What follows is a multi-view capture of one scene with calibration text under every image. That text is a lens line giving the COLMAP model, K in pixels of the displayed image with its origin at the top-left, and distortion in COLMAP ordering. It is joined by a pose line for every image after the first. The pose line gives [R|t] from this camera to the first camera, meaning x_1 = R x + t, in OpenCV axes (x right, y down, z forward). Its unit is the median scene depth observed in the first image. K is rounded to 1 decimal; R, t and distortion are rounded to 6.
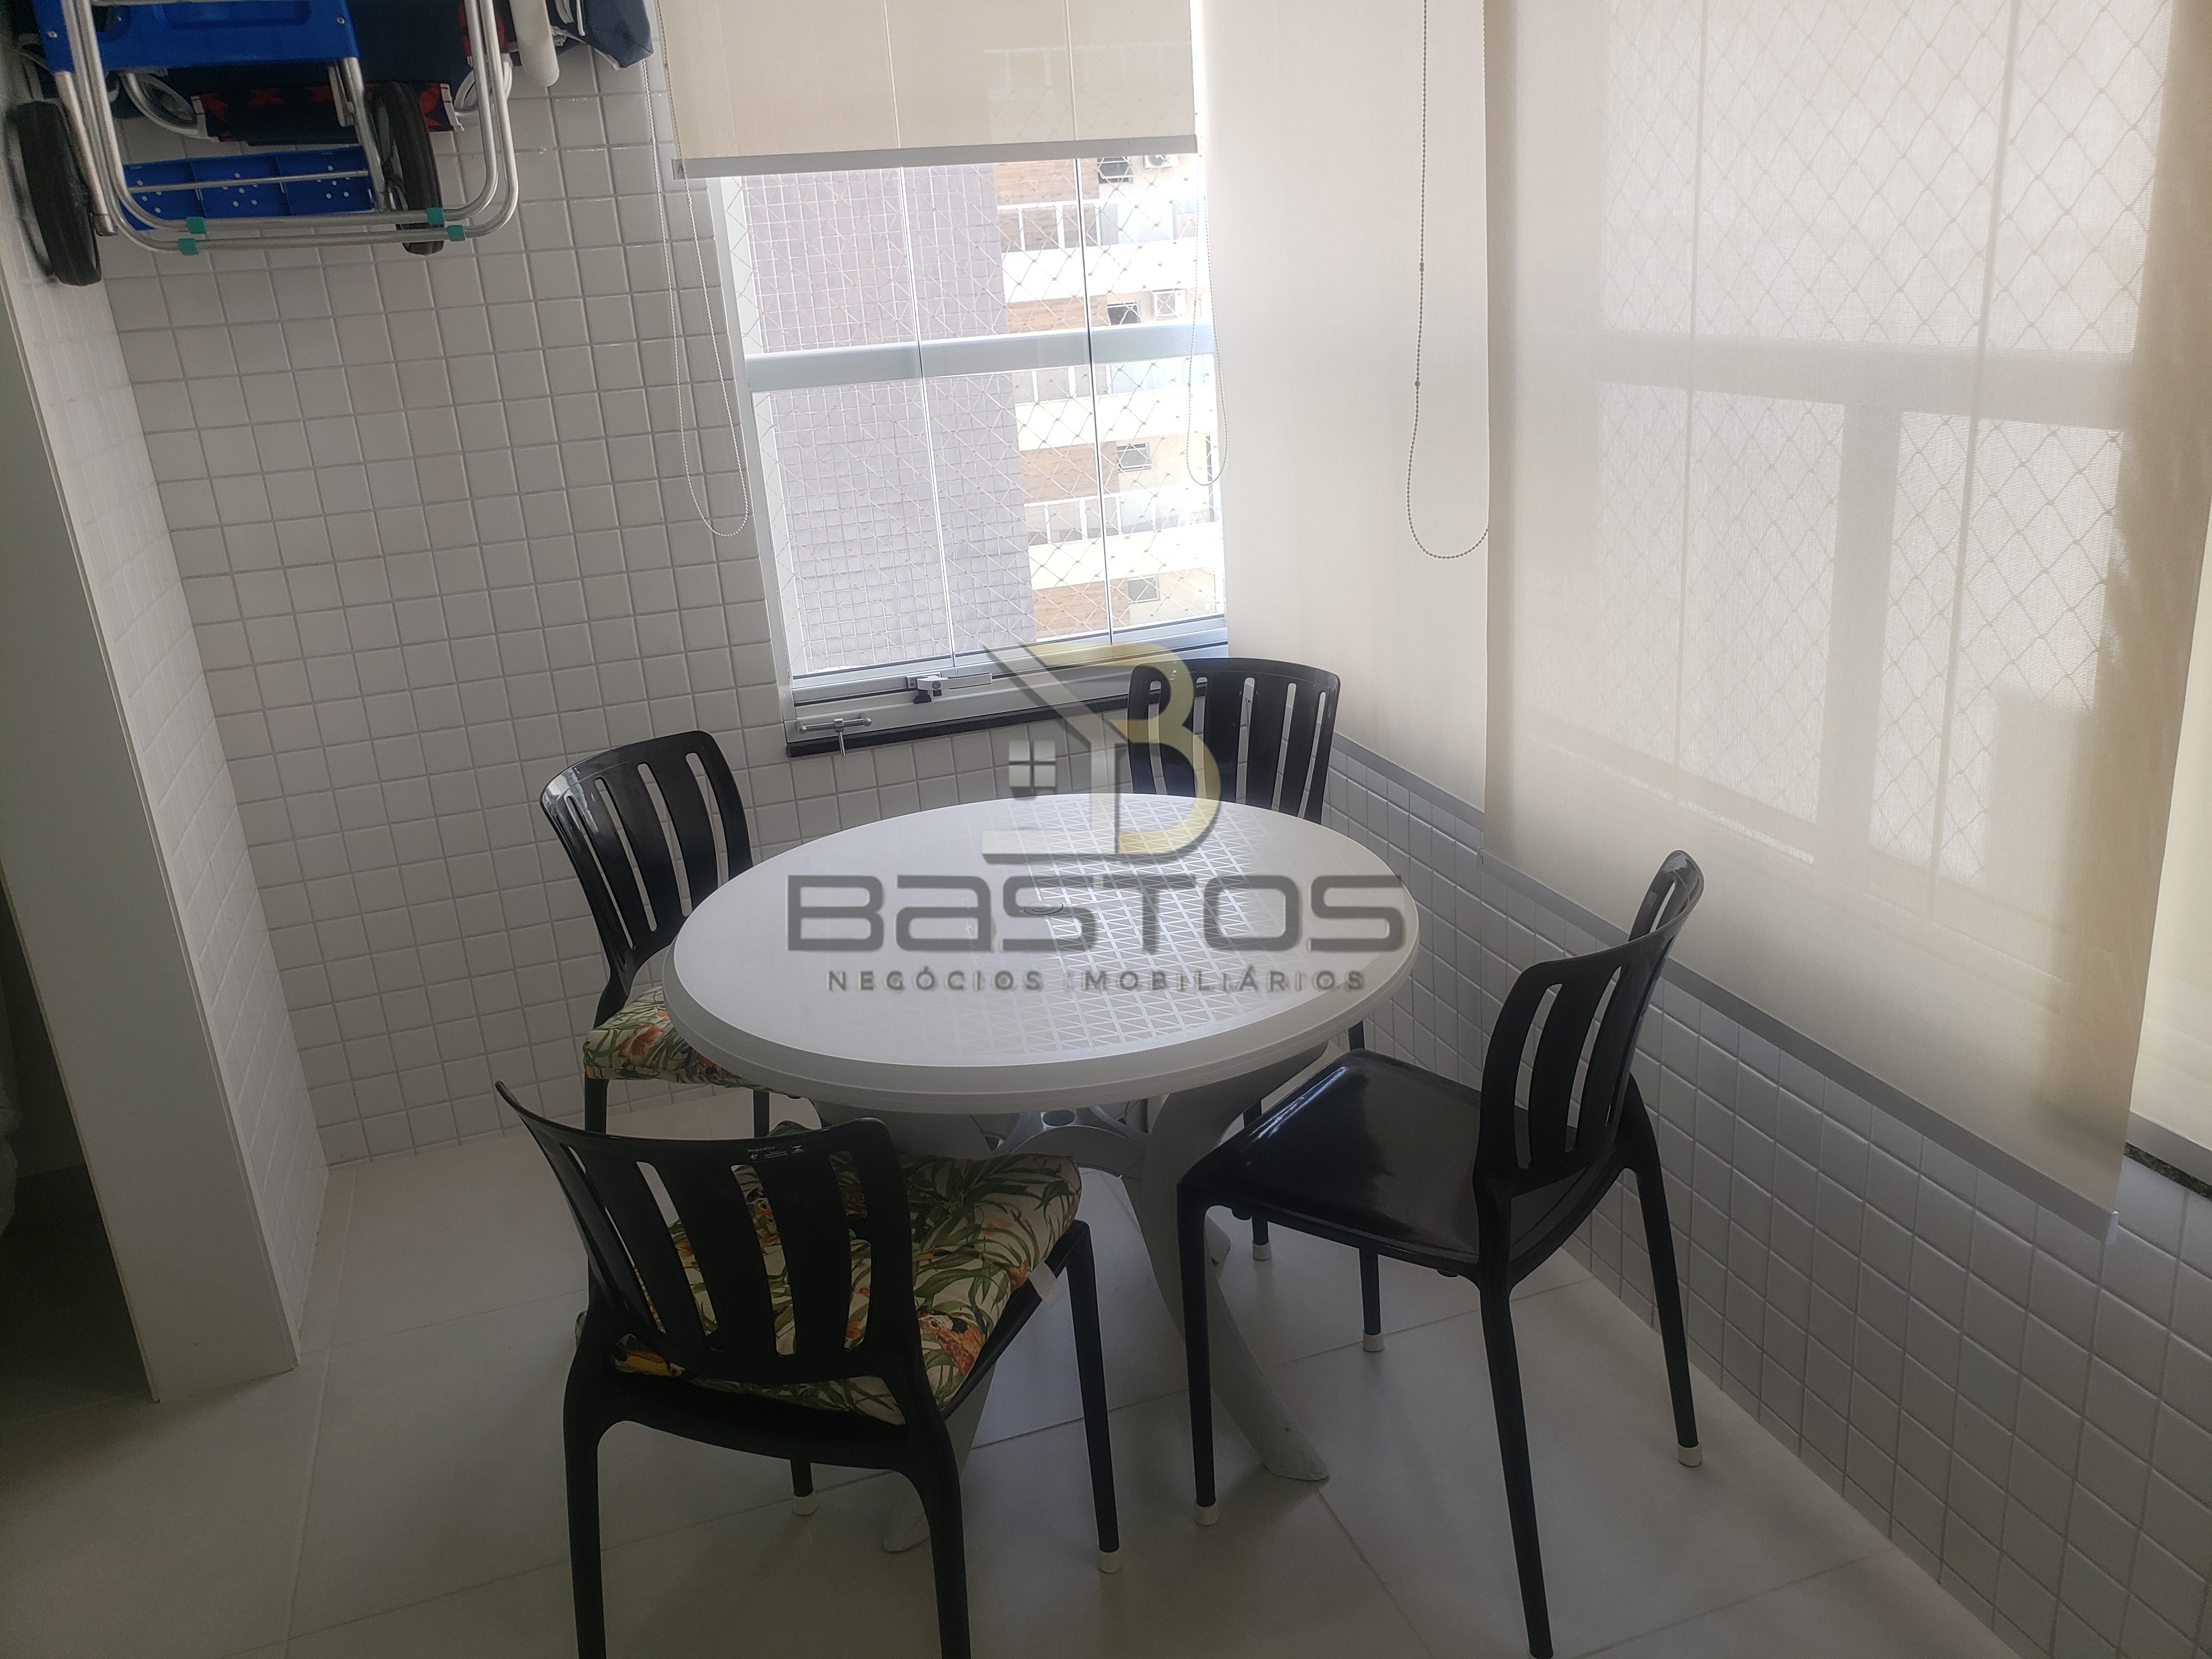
lens RADIAL K [[1742.4, 0, 1101.6], [0, 1742.4, 827.2], [0, 0, 1]] dist [0.022534, 0.007418]
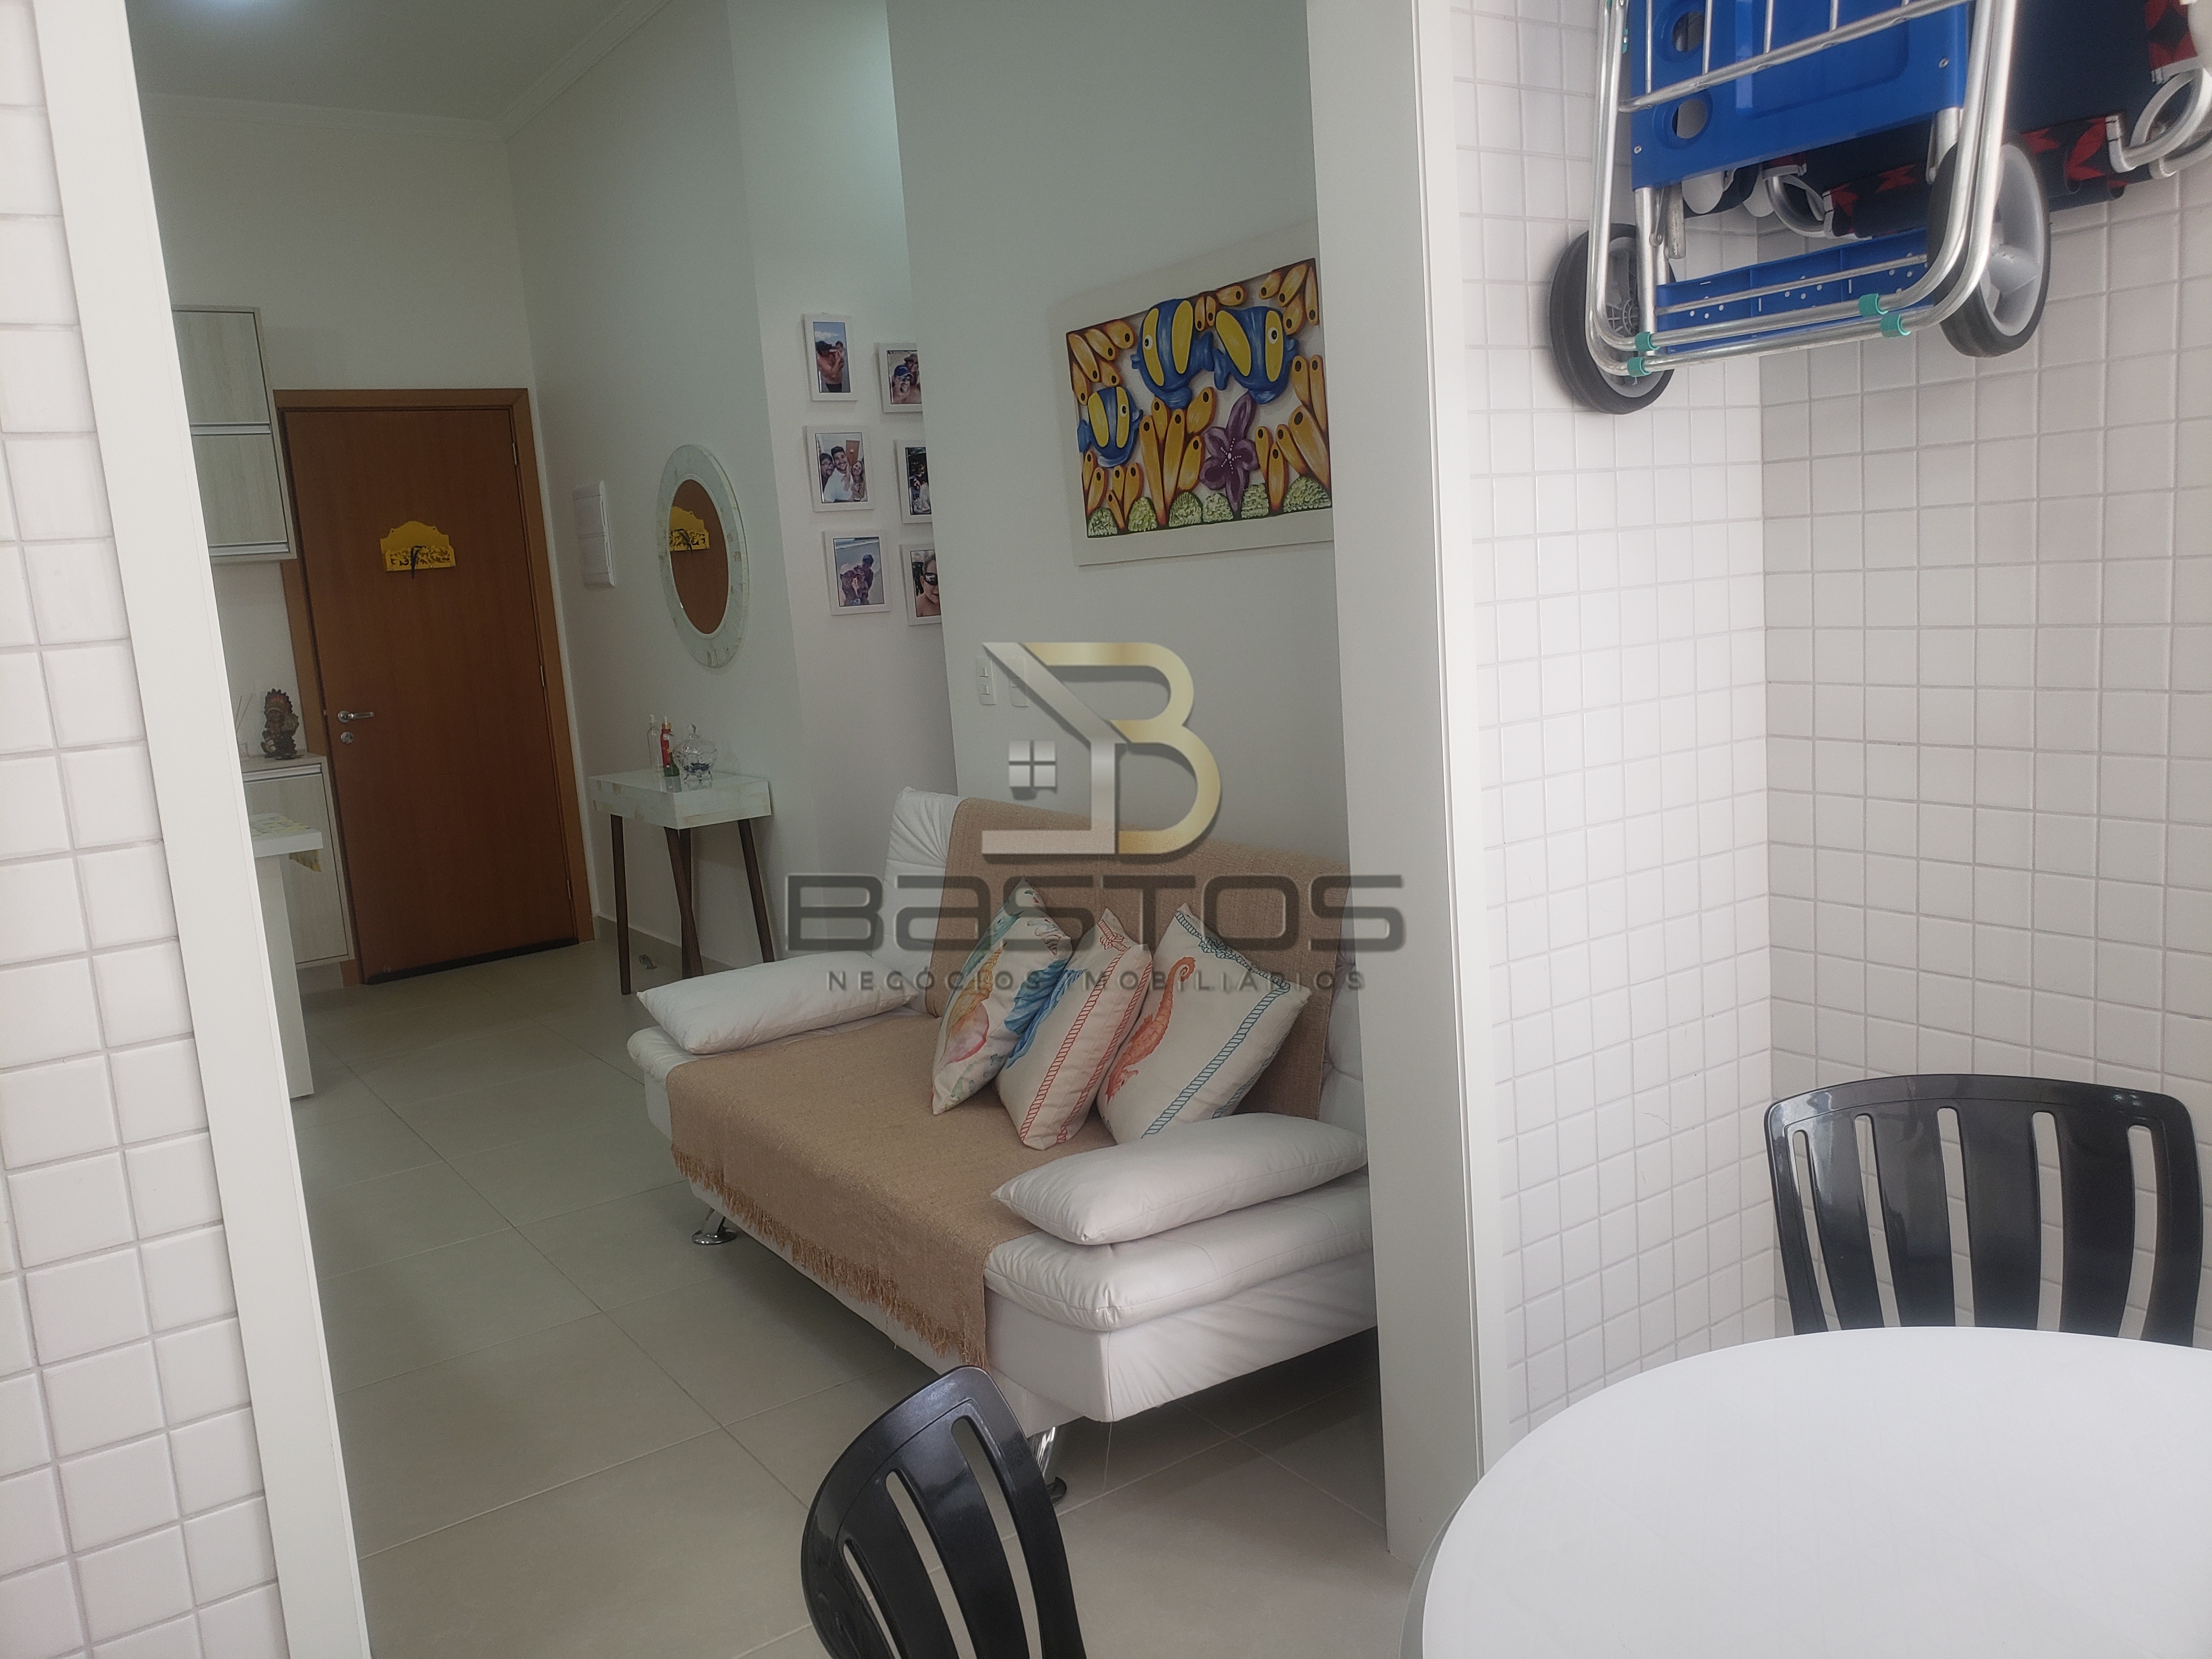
lens RADIAL K [[1742.4, 0, 1110.8], [0, 1742.4, 846.0], [0, 0, 1]] dist [0.022534, 0.007418]
pose [[0.300967, 0.213774, -0.929365, 0.214530], [-0.260005, 0.956024, 0.135706, -0.126729], [0.917506, 0.200797, 0.343314, 0.420206]]
